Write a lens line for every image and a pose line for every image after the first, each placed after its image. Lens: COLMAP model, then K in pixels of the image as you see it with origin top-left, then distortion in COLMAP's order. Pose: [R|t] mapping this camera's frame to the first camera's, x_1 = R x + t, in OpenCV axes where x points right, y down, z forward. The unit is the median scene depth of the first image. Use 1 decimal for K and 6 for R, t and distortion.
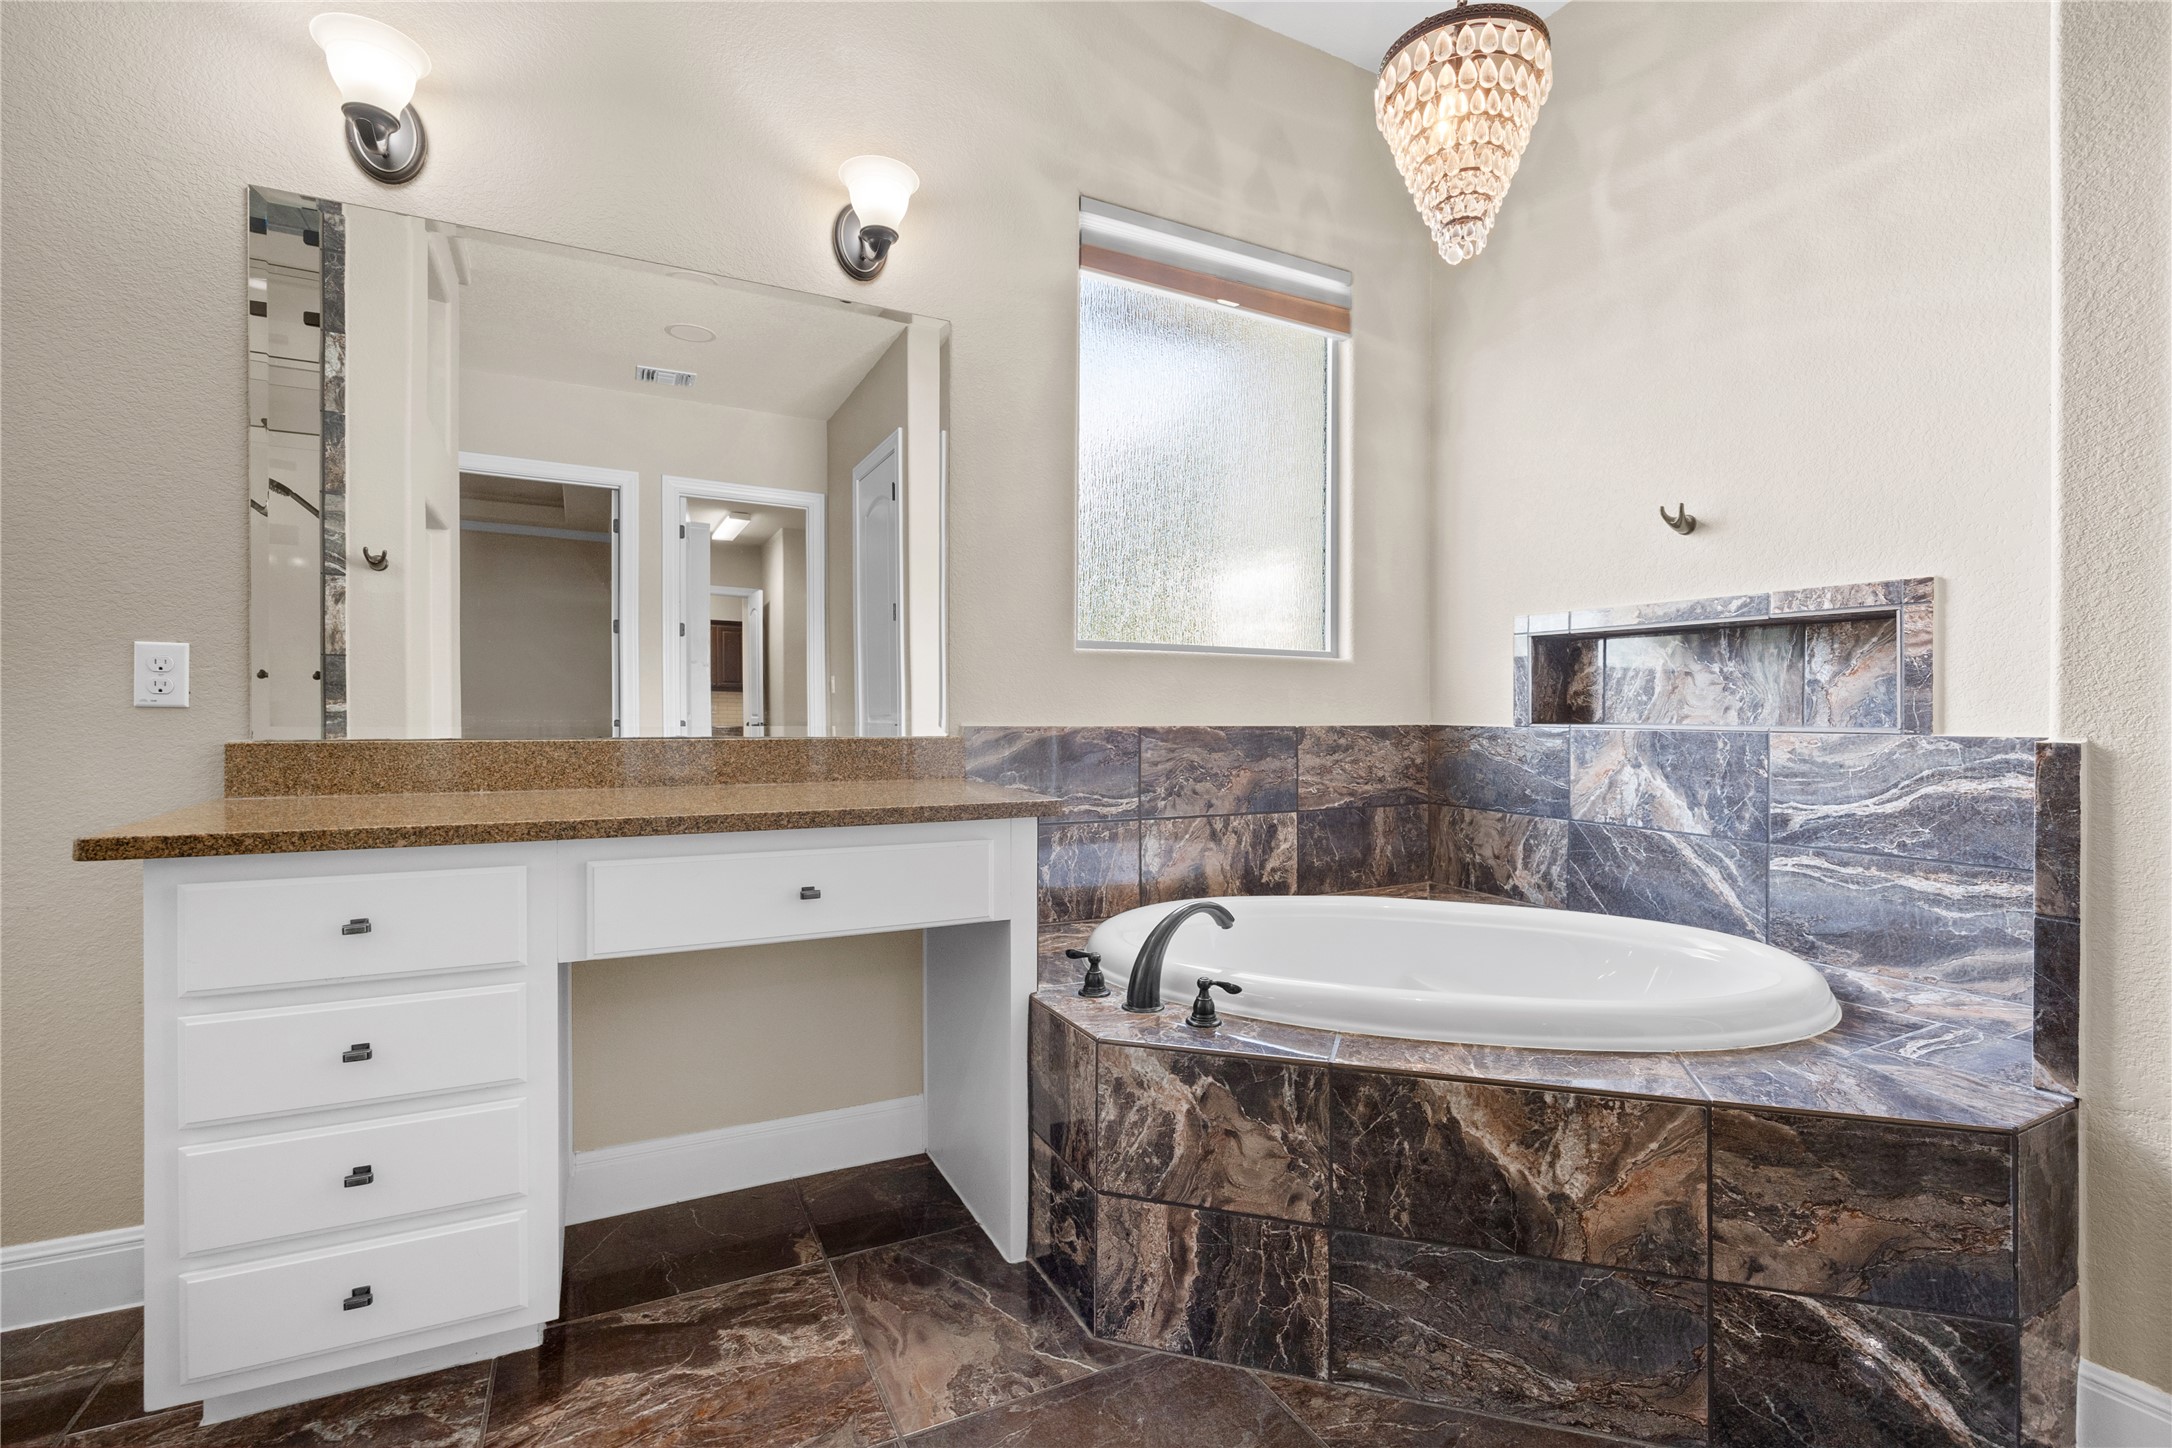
lens RADIAL K [[977.9, 0, 1083.2], [0, 977.9, 715.0], [0, 0, 1]] dist [0.000322, 0.000041]
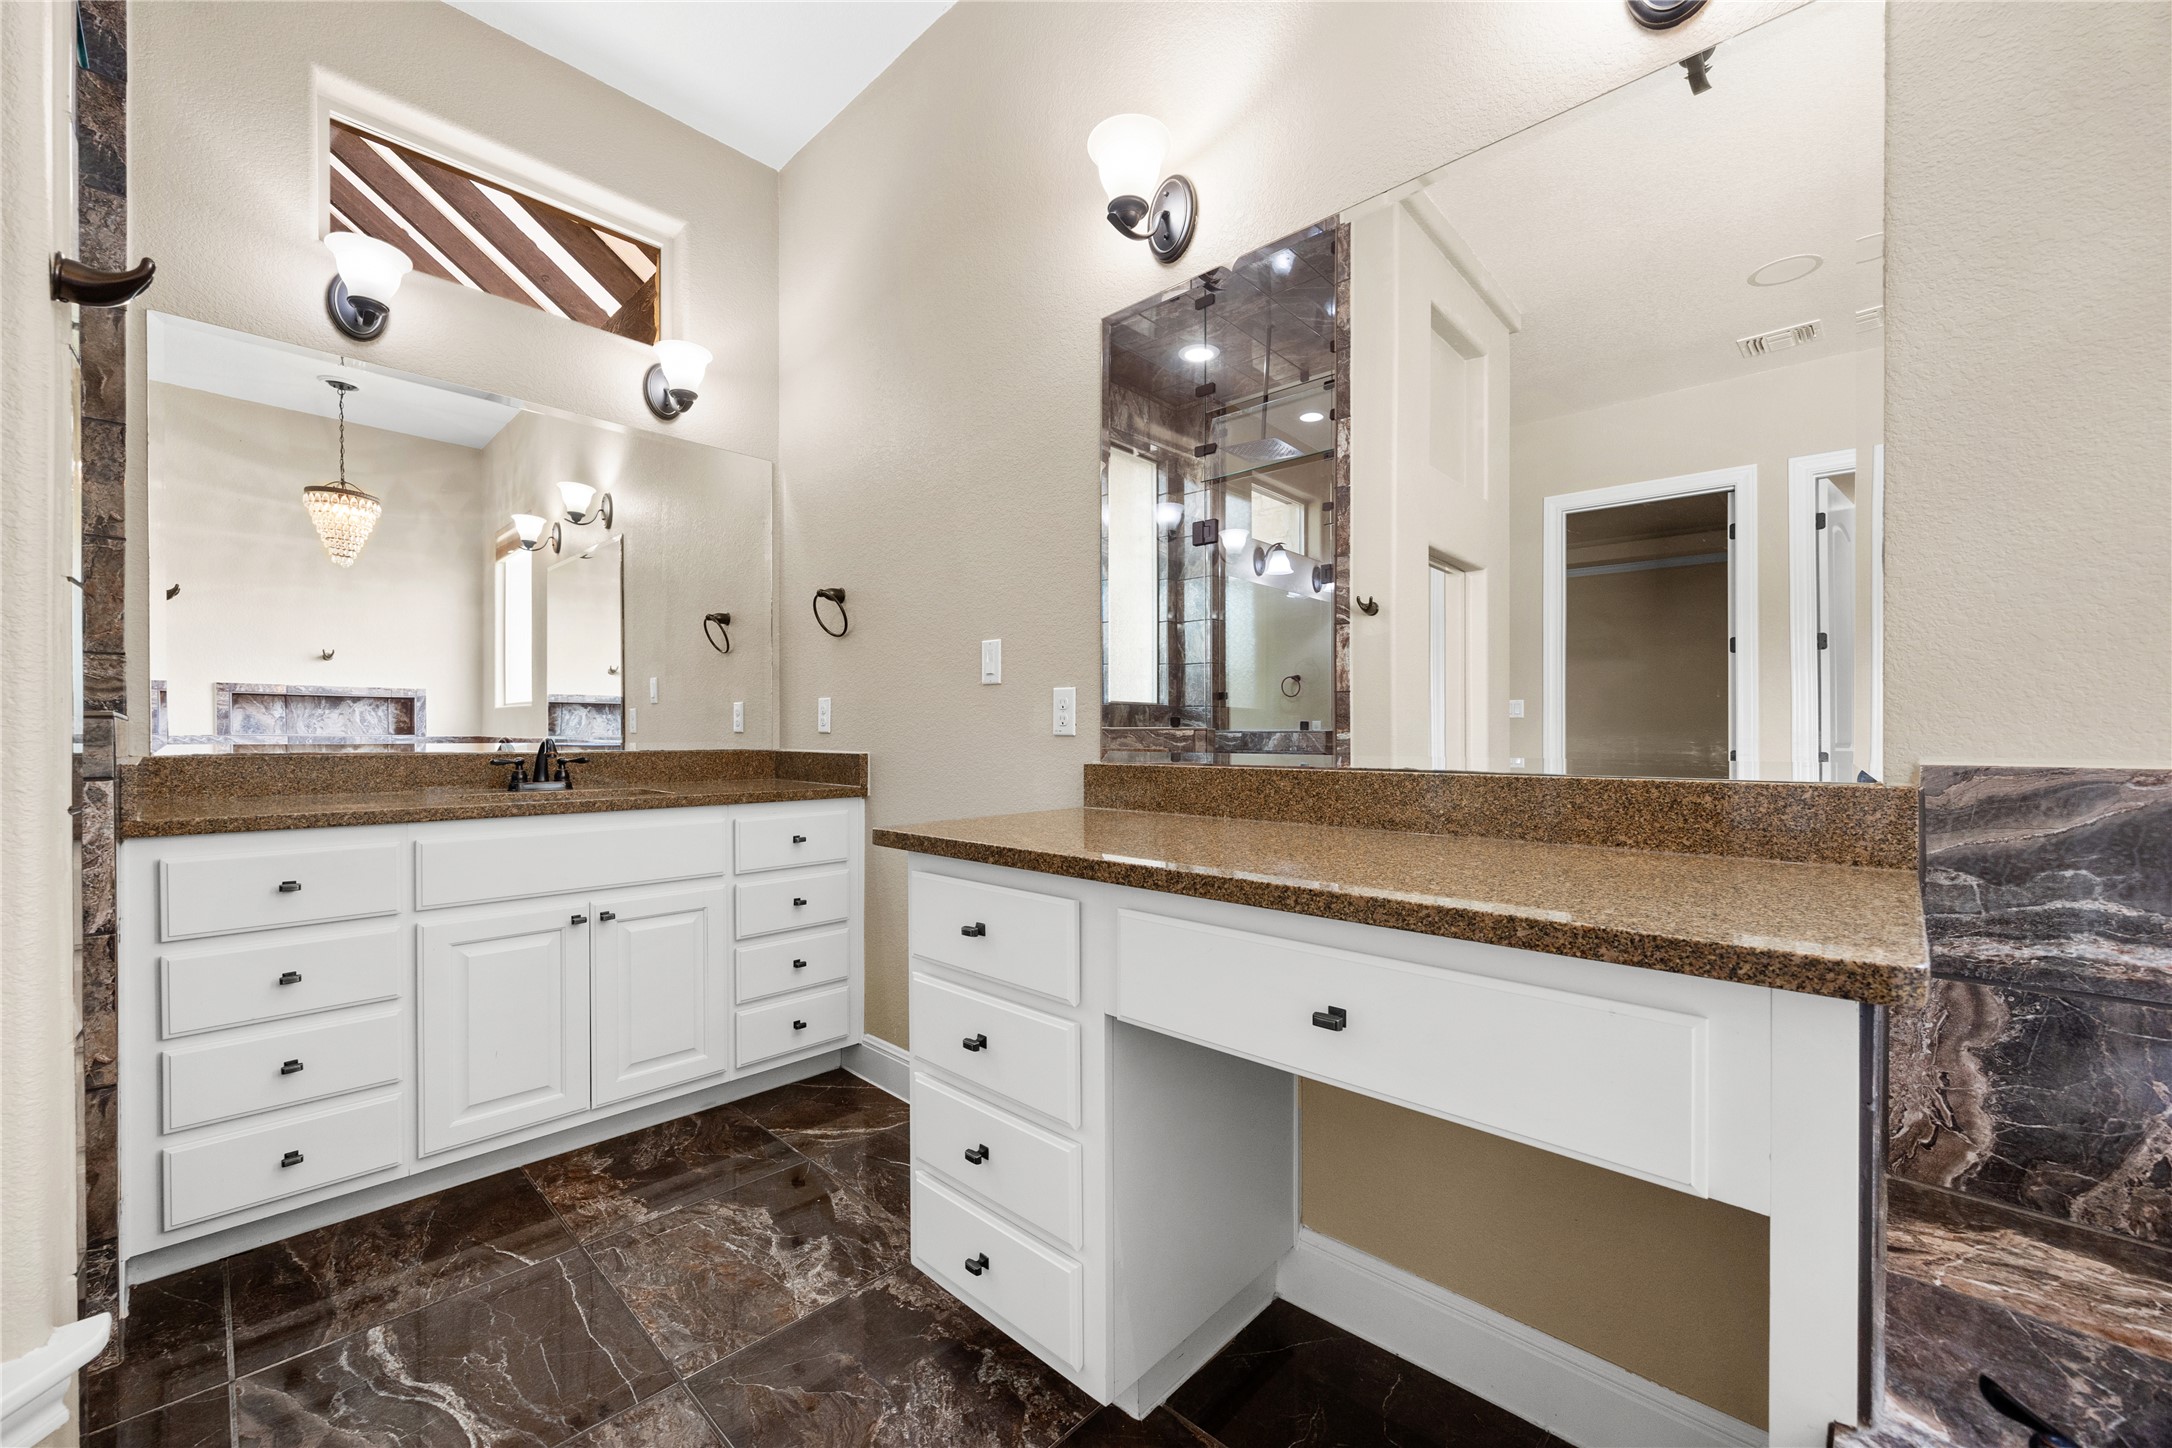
lens RADIAL K [[862.9, 0, 1084.1], [0, 862.9, 745.4], [0, 0, 1]] dist [-0.014003, -0.000238]
pose [[0.338565, 0.003103, -0.940938, 0.106164], [-0.002615, 0.999994, 0.002357, 0.001268], [0.940939, 0.001663, 0.338571, 0.357557]]
